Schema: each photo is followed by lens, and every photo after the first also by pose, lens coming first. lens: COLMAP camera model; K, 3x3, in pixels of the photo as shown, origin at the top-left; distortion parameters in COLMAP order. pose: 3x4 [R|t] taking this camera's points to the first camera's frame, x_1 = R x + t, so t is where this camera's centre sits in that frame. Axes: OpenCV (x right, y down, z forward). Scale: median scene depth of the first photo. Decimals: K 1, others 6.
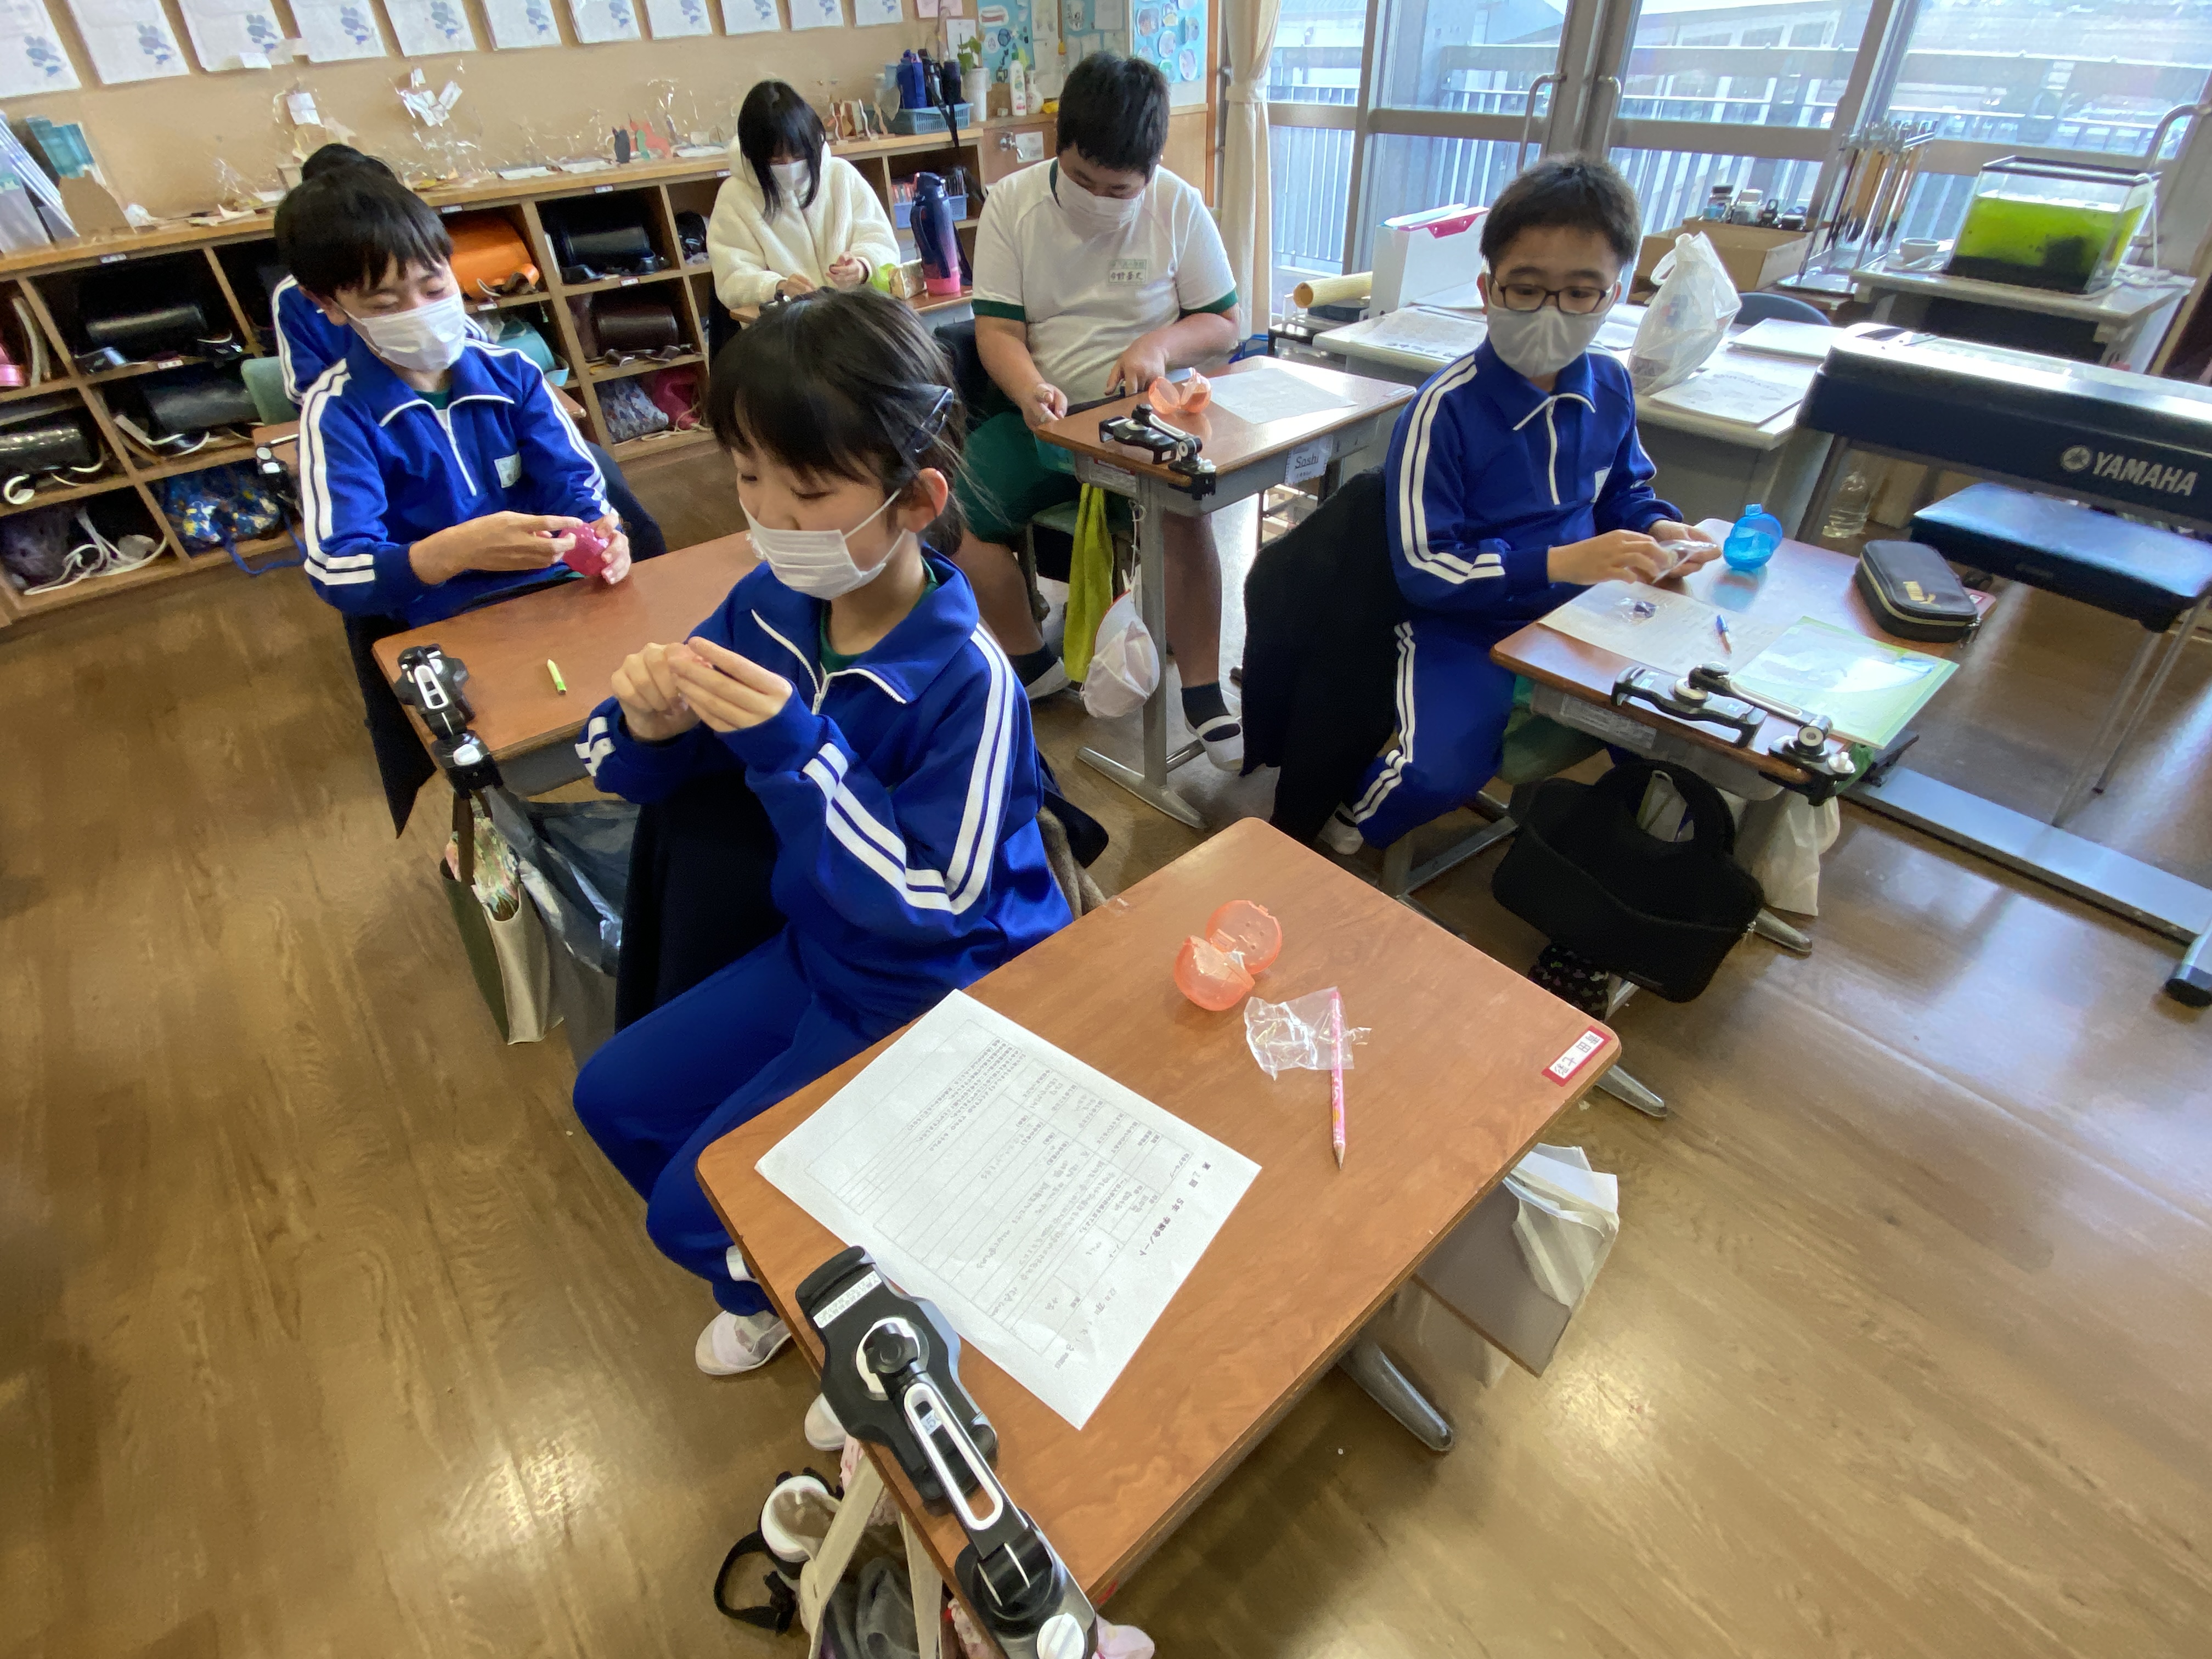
lens RADIAL K [[1040.8, 0, 1106.0], [0, 1040.8, 829.5], [0, 0, 1]] dist [0.035010, -0.038172]
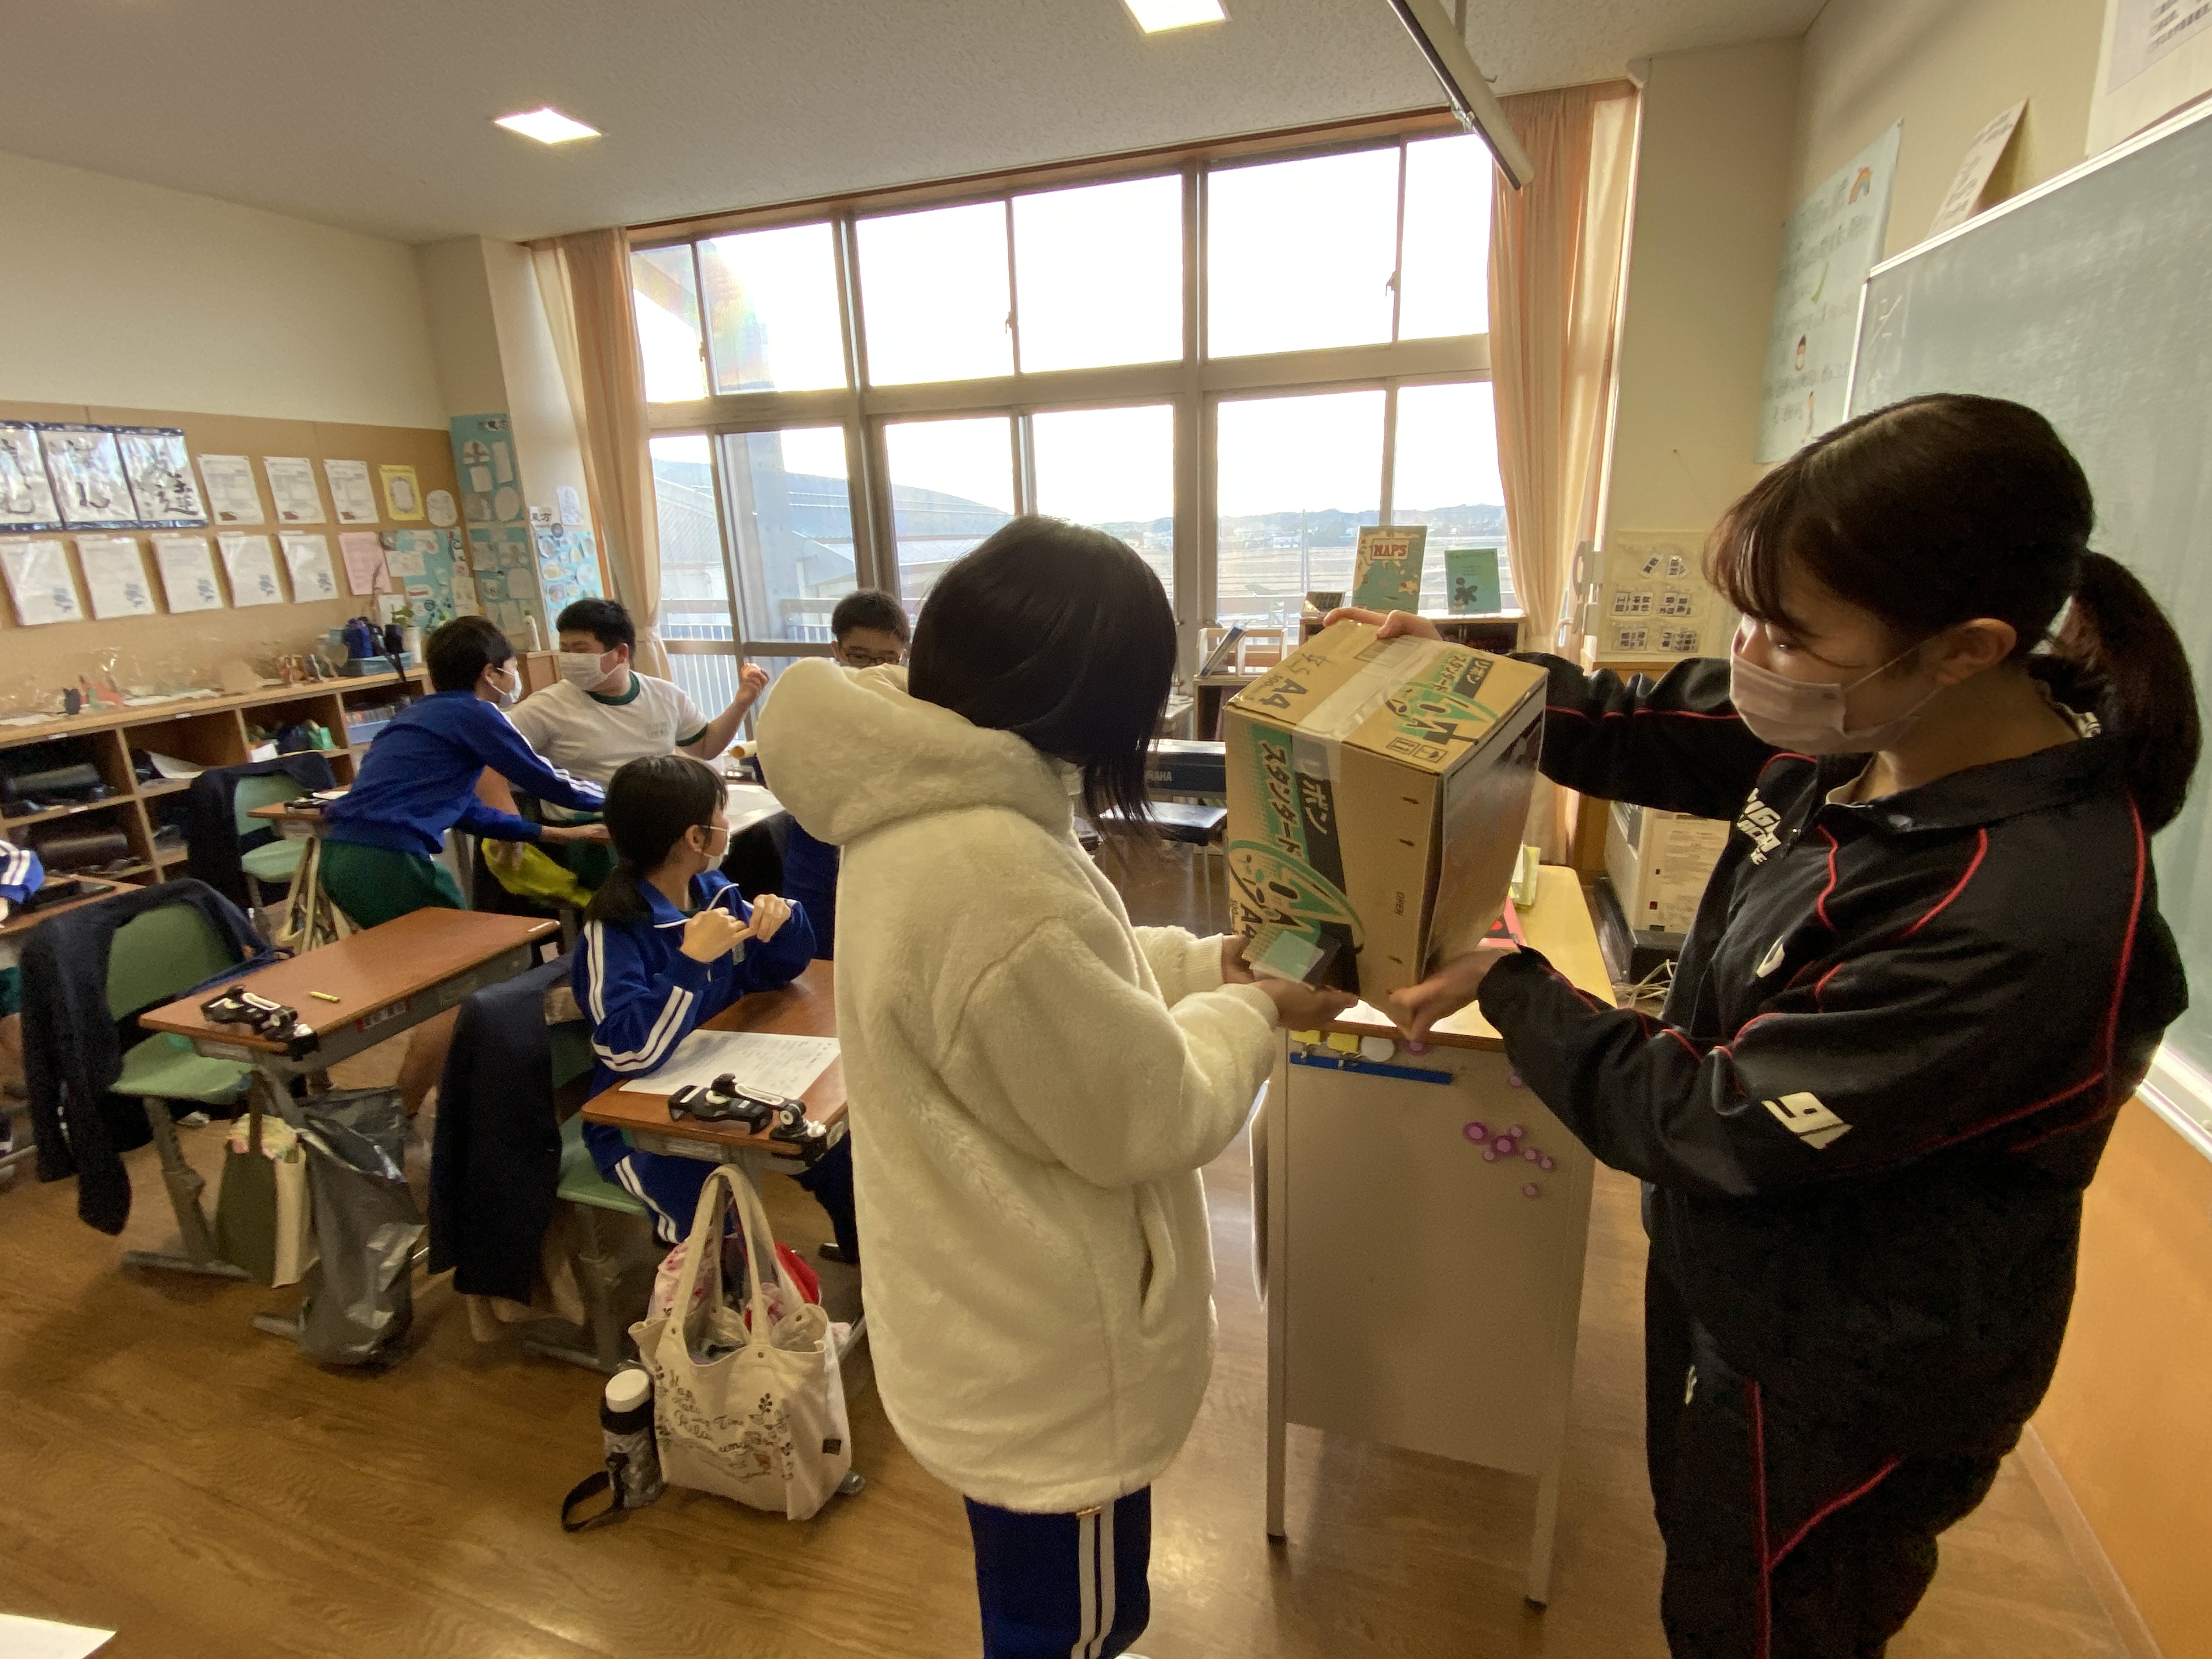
lens RADIAL K [[1040.8, 0, 1106.0], [0, 1040.8, 829.5], [0, 0, 1]] dist [0.035010, -0.038172]
pose [[0.849152, -0.134151, 0.510826, -0.096543], [0.327123, 0.892937, -0.309281, 0.155445], [-0.414645, 0.429729, 0.802123, -0.257110]]
